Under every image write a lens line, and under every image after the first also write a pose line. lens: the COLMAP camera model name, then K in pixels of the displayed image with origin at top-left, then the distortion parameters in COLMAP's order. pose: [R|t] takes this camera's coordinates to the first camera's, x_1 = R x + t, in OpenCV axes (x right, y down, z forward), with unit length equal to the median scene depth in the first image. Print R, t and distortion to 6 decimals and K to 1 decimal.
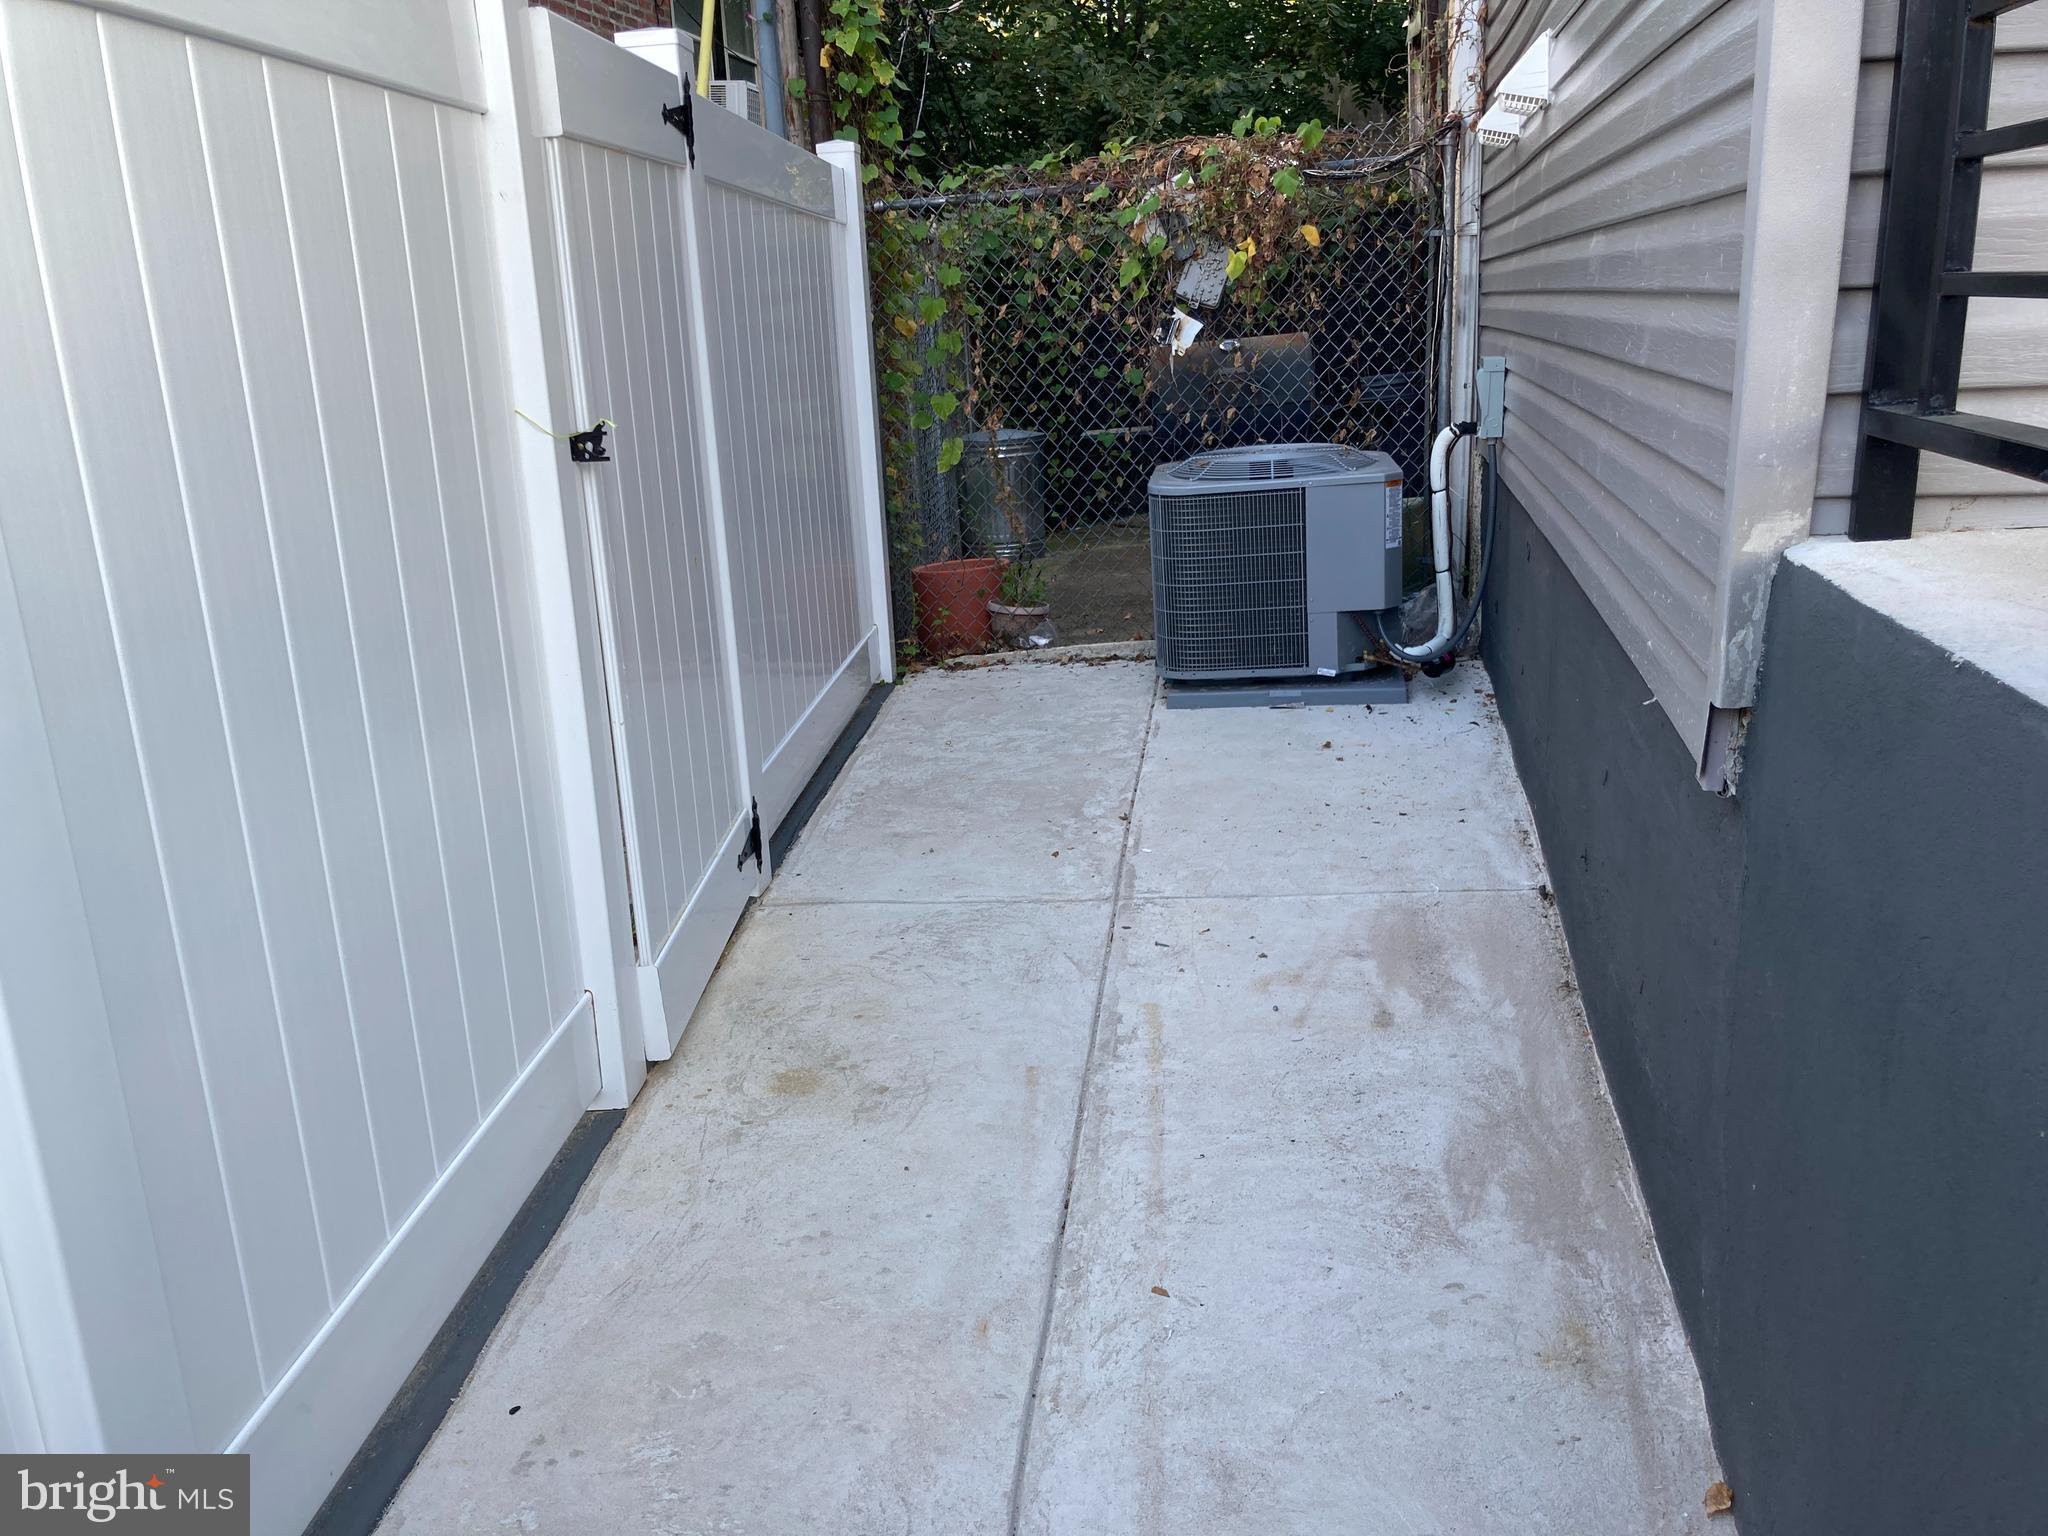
lens RADIAL K [[1627.9, 0, 1028.2], [0, 1627.9, 761.1], [0, 0, 1]] dist [0.011351, -0.015954]
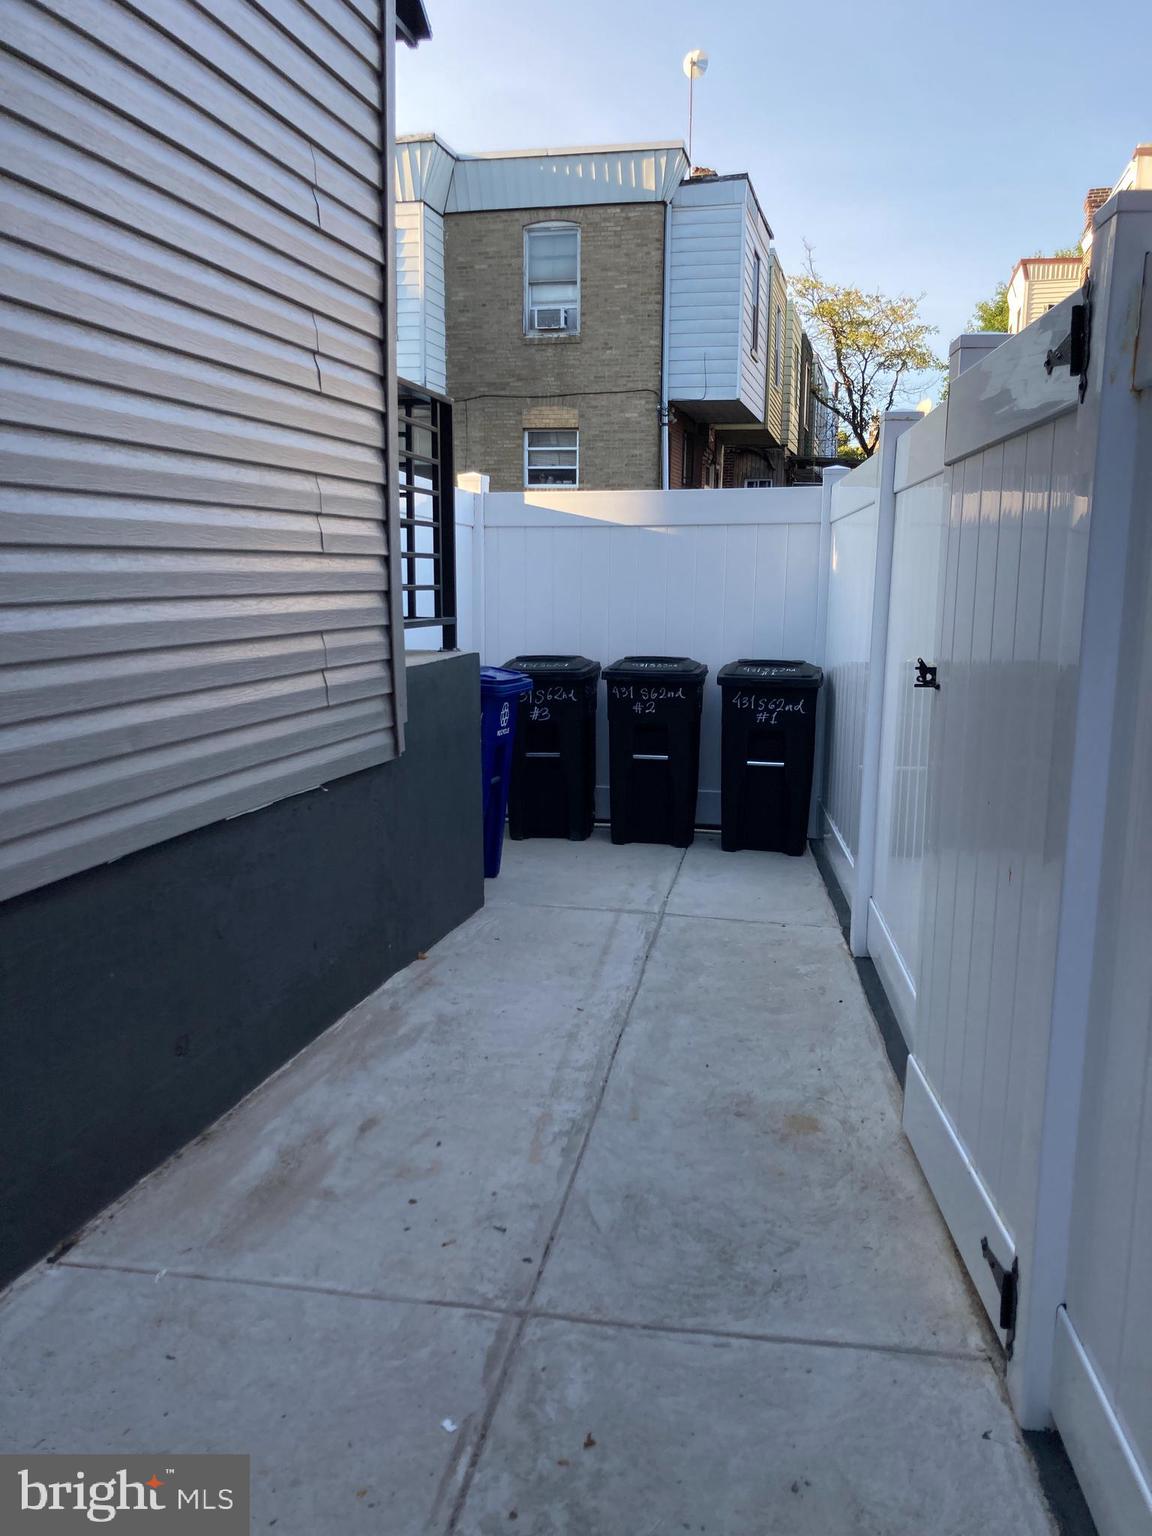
lens RADIAL K [[1220.9, 0, 578.7], [0, 1220.9, 771.5], [0, 0, 1]] dist [0.011351, -0.015954]
pose [[-0.997859, 0.029716, 0.058256, -0.020088], [0.051541, 0.905653, 0.420876, -0.524705], [-0.040253, 0.422977, -0.905246, 1.814386]]
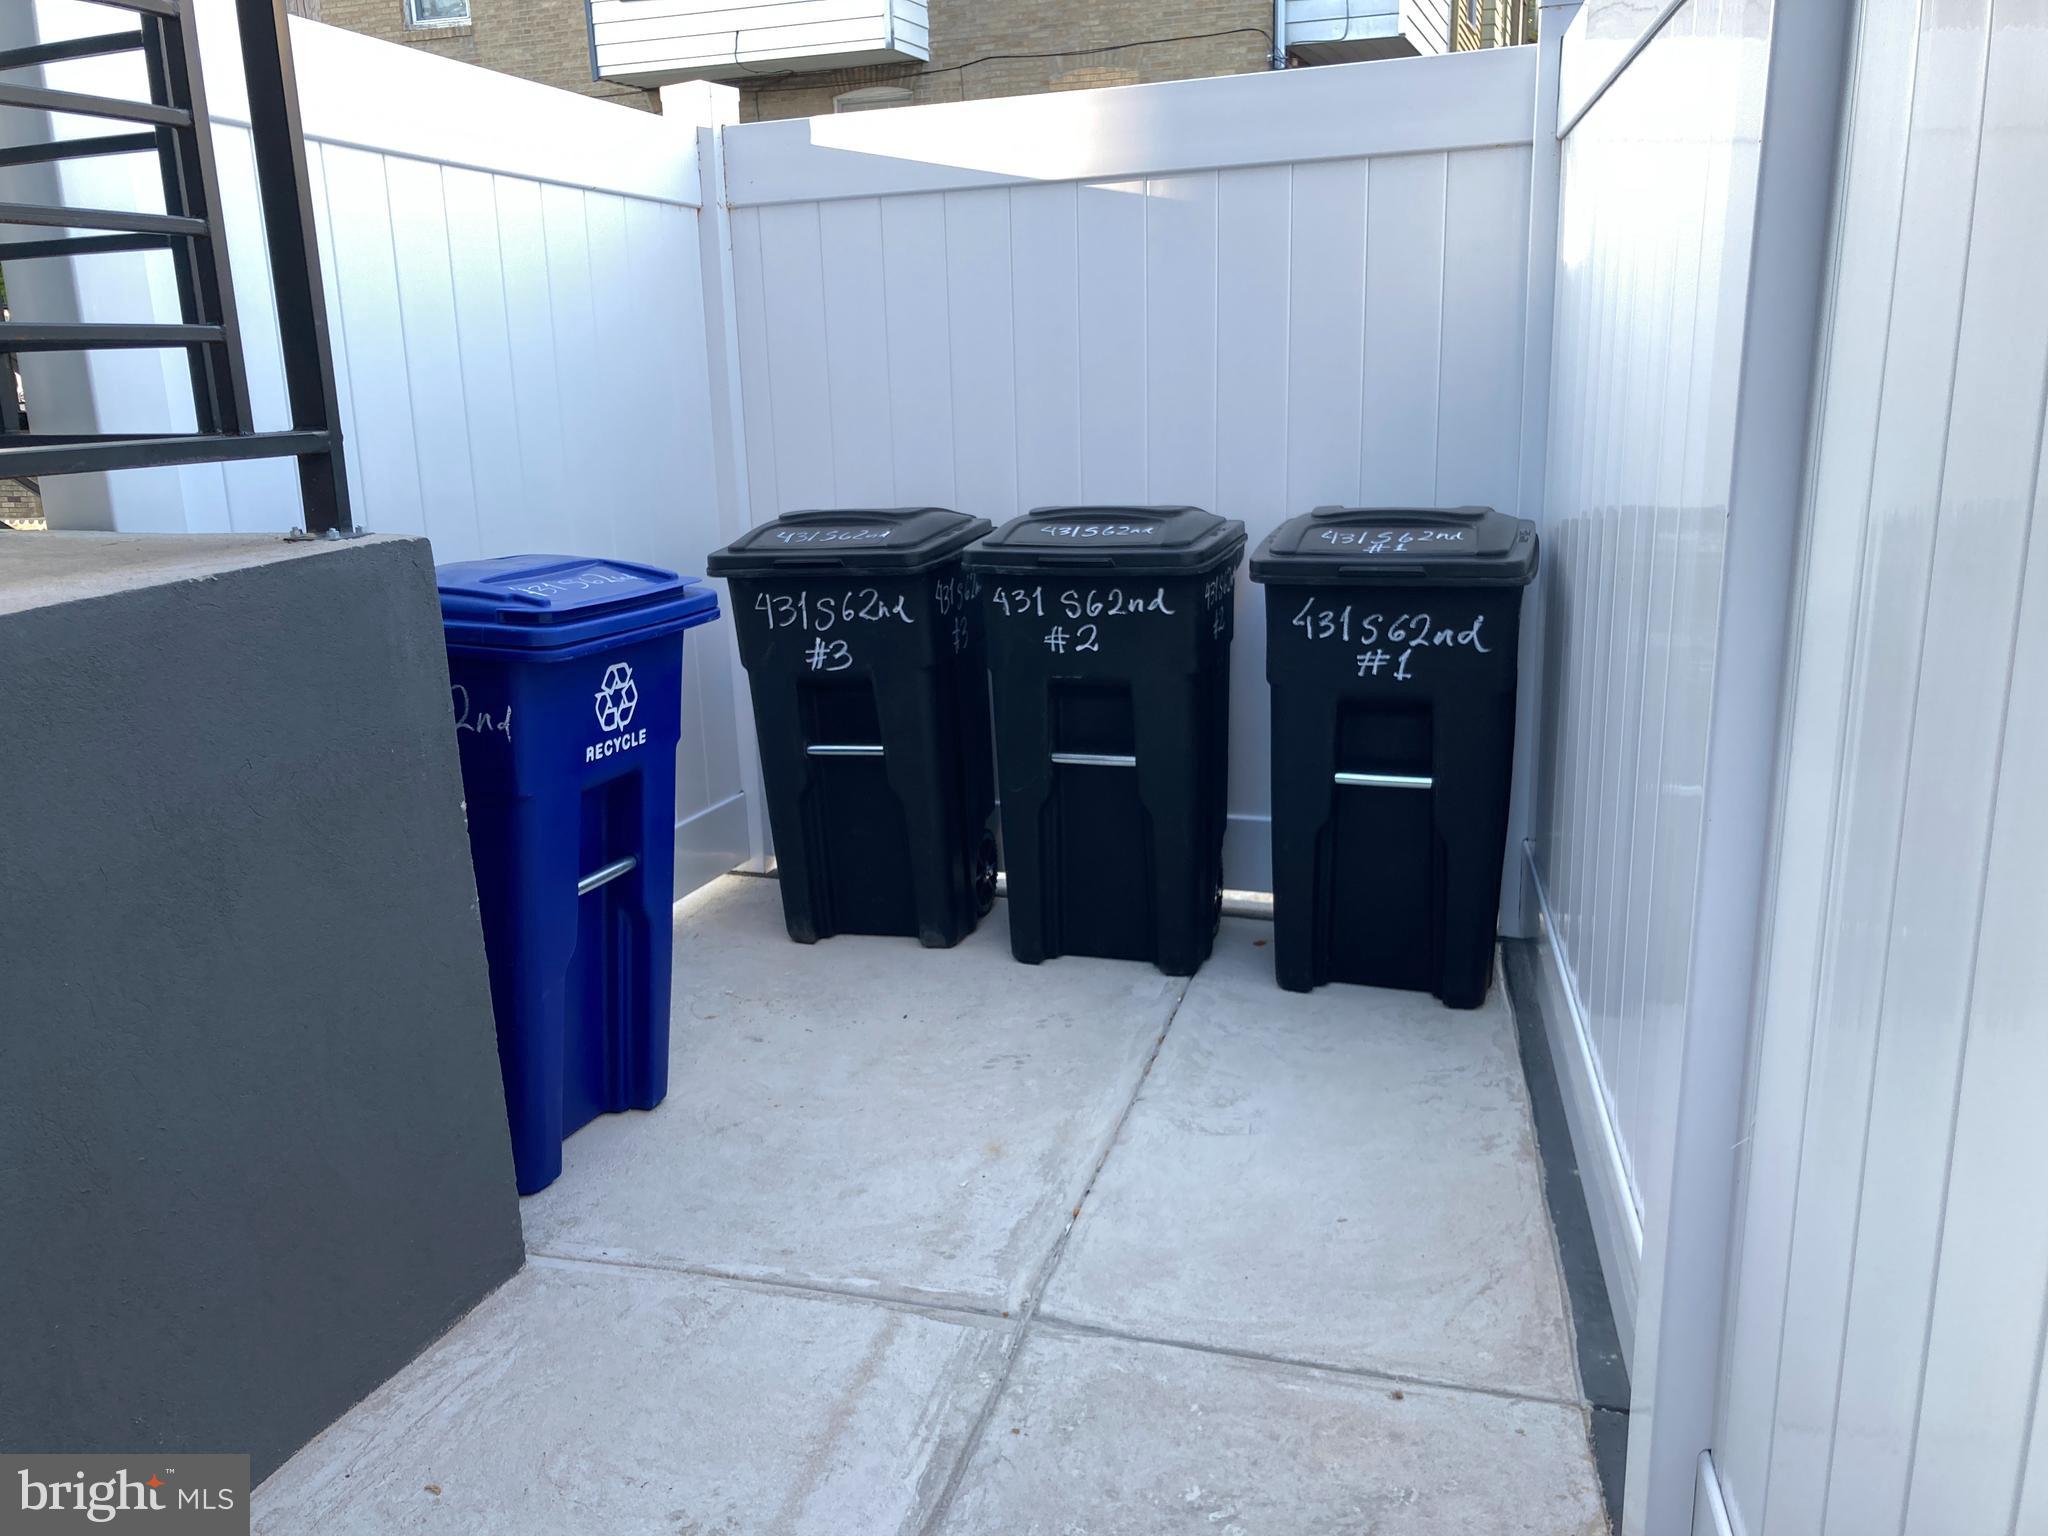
lens RADIAL K [[1627.9, 0, 1020.6], [0, 1627.9, 770.0], [0, 0, 1]] dist [0.011351, -0.015954]
pose [[-0.984105, 0.036230, 0.173851, -0.155241], [0.118331, 0.863750, 0.489829, -0.232405], [-0.132417, 0.502616, -0.854309, 0.941871]]
